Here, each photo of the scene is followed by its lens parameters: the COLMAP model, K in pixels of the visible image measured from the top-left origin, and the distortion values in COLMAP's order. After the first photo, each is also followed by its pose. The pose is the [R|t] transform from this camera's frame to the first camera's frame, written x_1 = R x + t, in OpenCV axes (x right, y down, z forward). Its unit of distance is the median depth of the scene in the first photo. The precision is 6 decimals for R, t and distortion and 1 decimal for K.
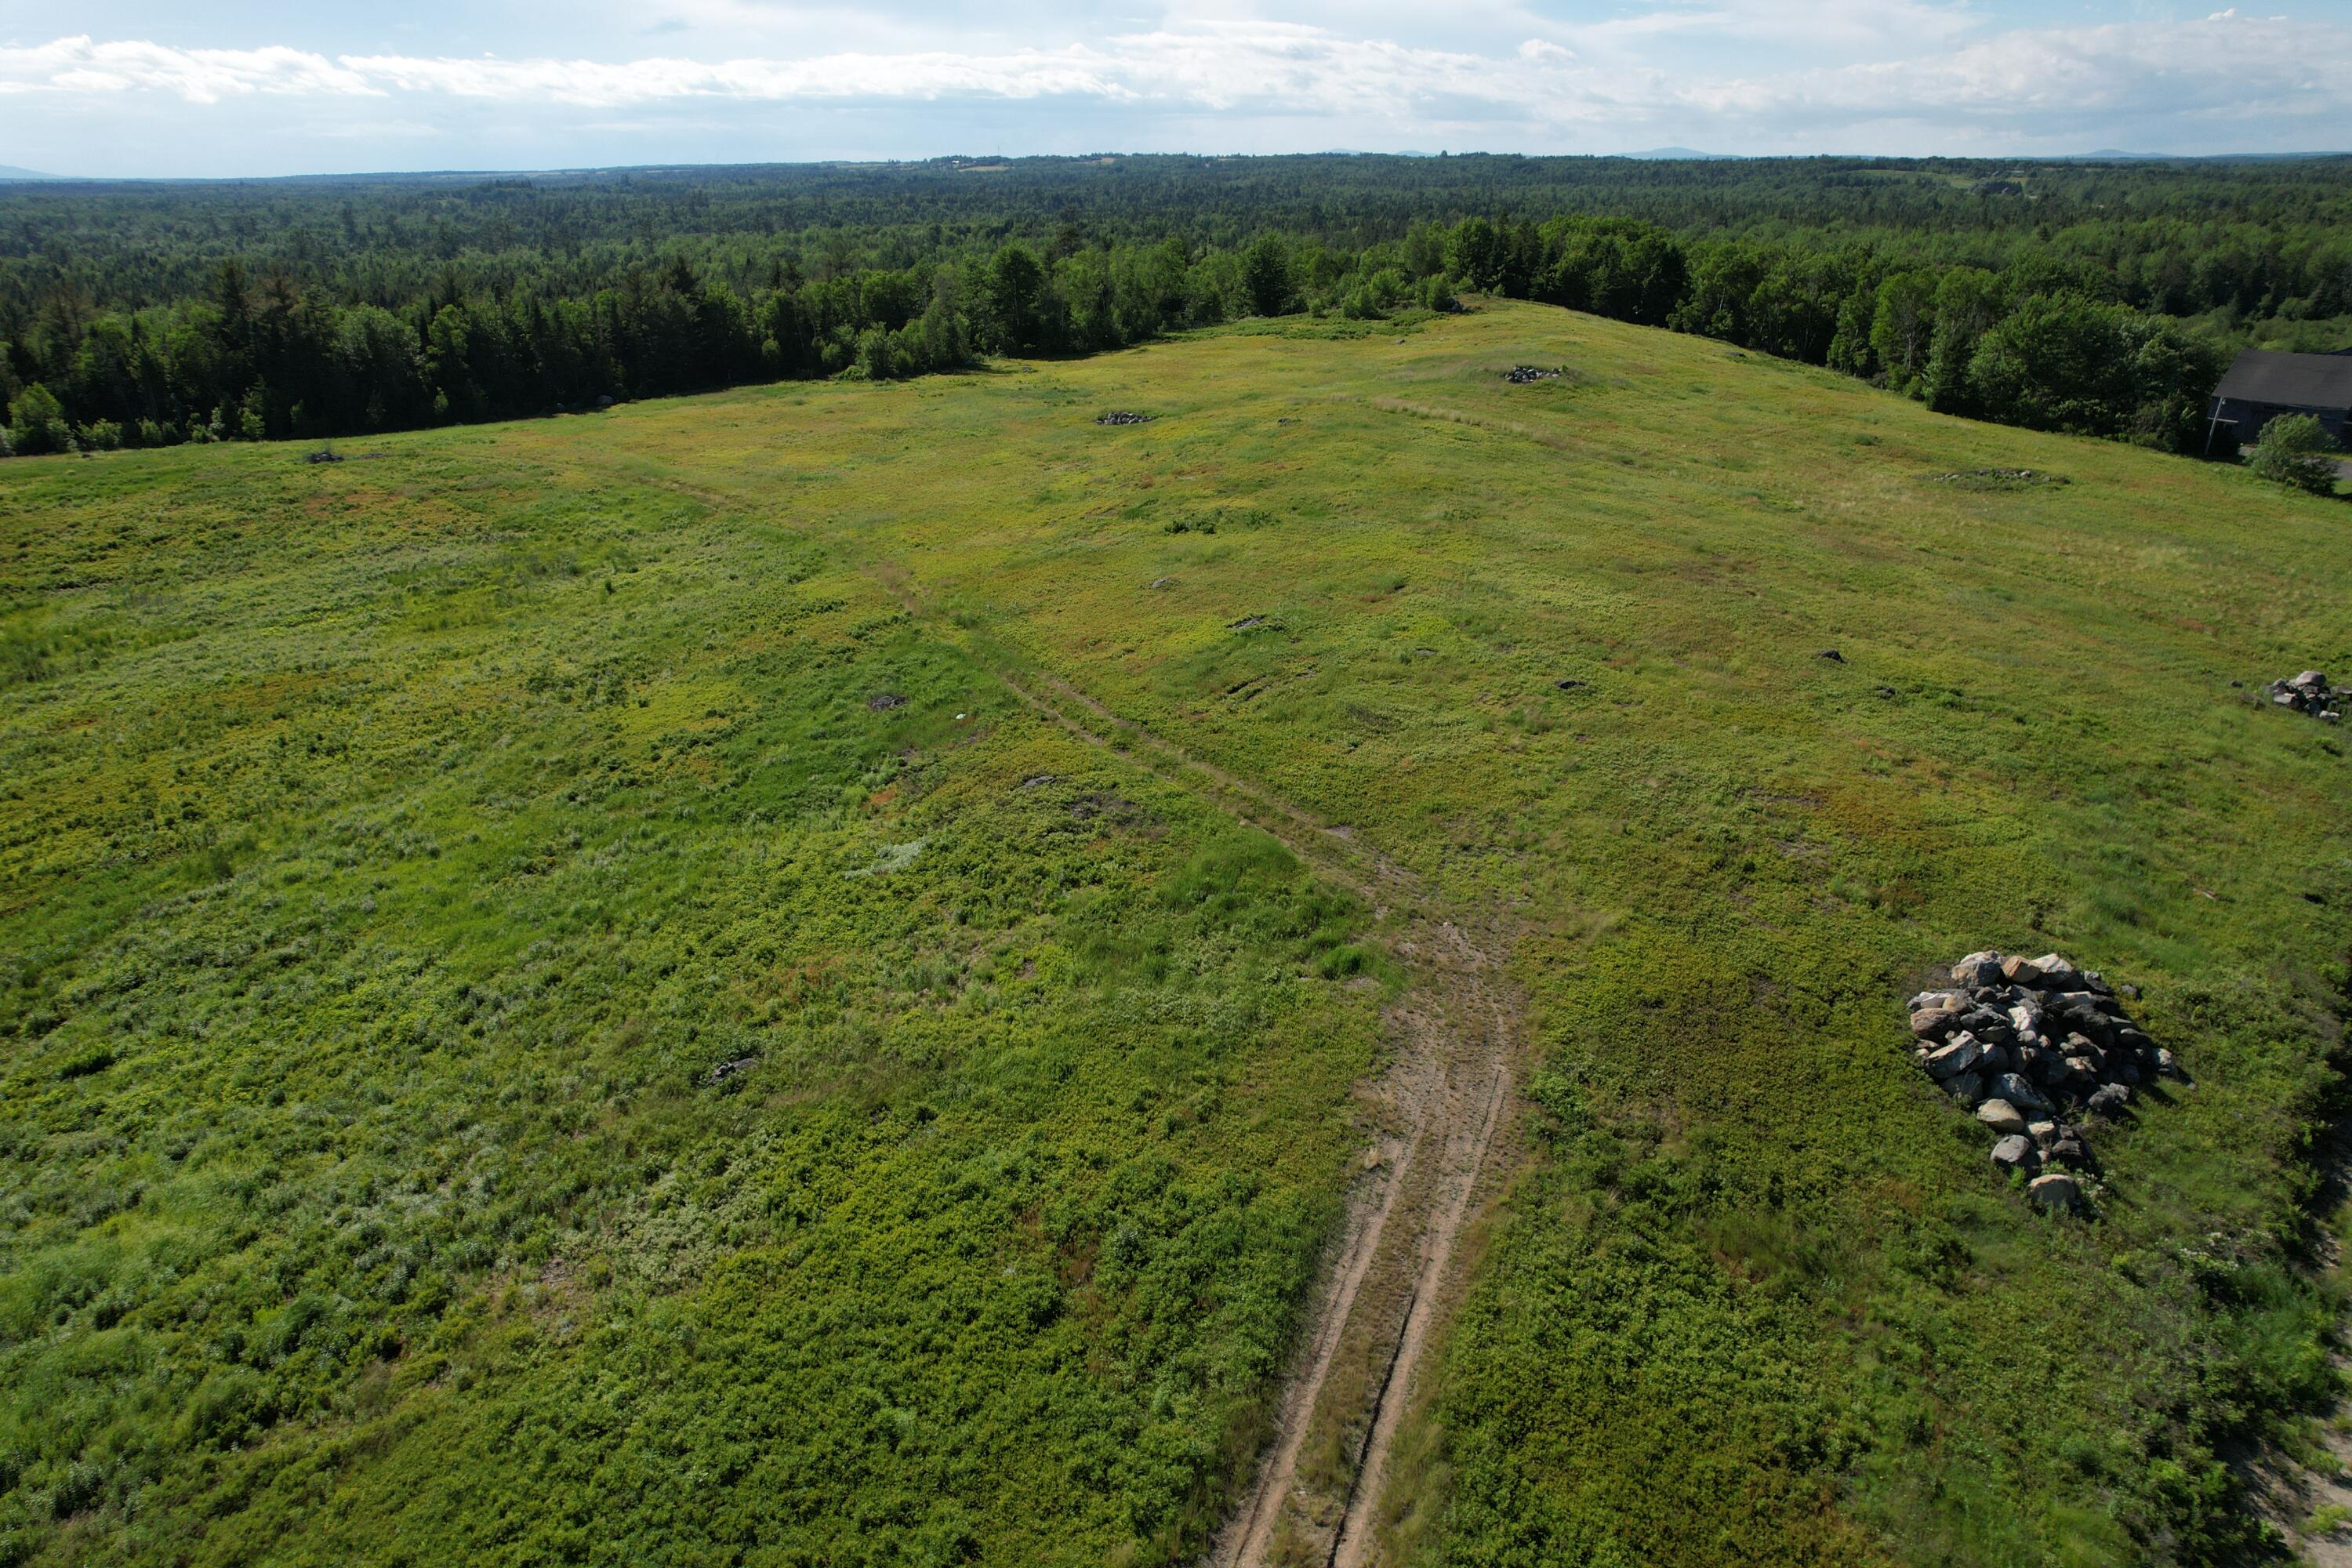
lens RADIAL K [[1518.9, 0, 1178.6], [0, 1518.9, 785.1], [0, 0, 1]] dist [-0.074919, 0.070800]
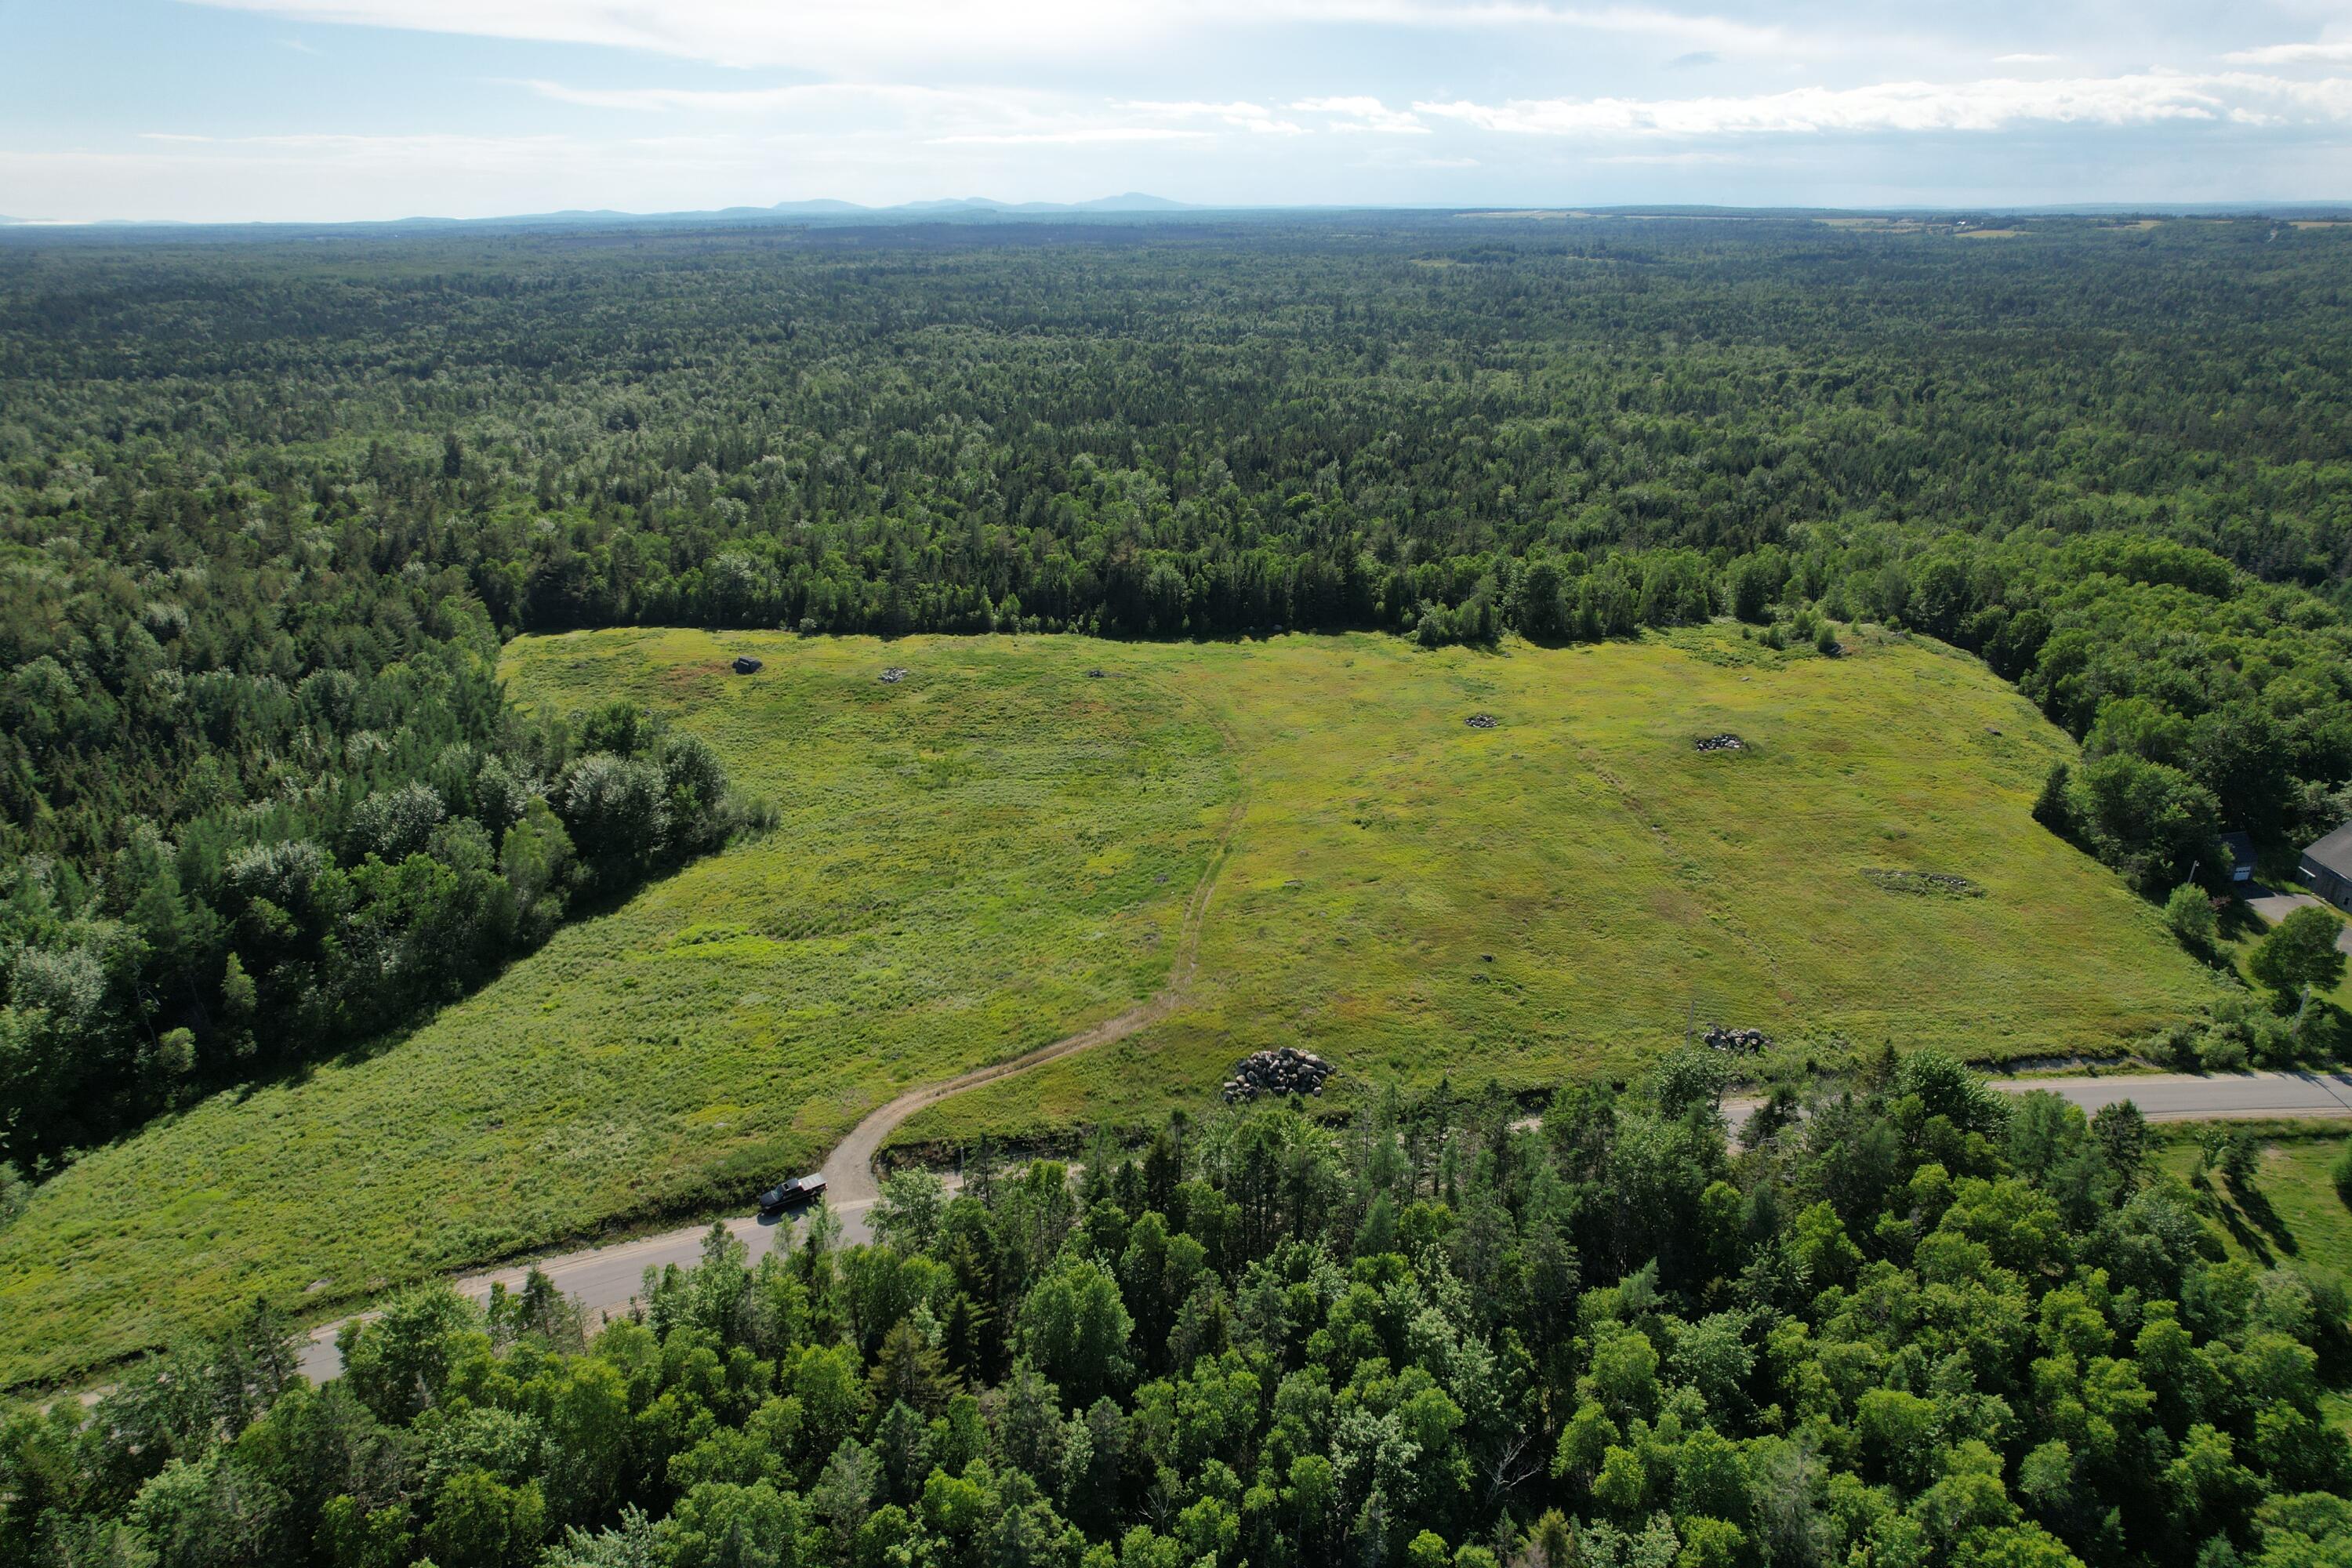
lens RADIAL K [[1518.9, 0, 1184.6], [0, 1518.9, 801.2], [0, 0, 1]] dist [-0.074919, 0.070800]
pose [[0.819219, 0.217701, -0.530553, 0.579545], [-0.220901, 0.973547, 0.058383, -0.165319], [0.529229, 0.069371, 0.845639, -0.599973]]
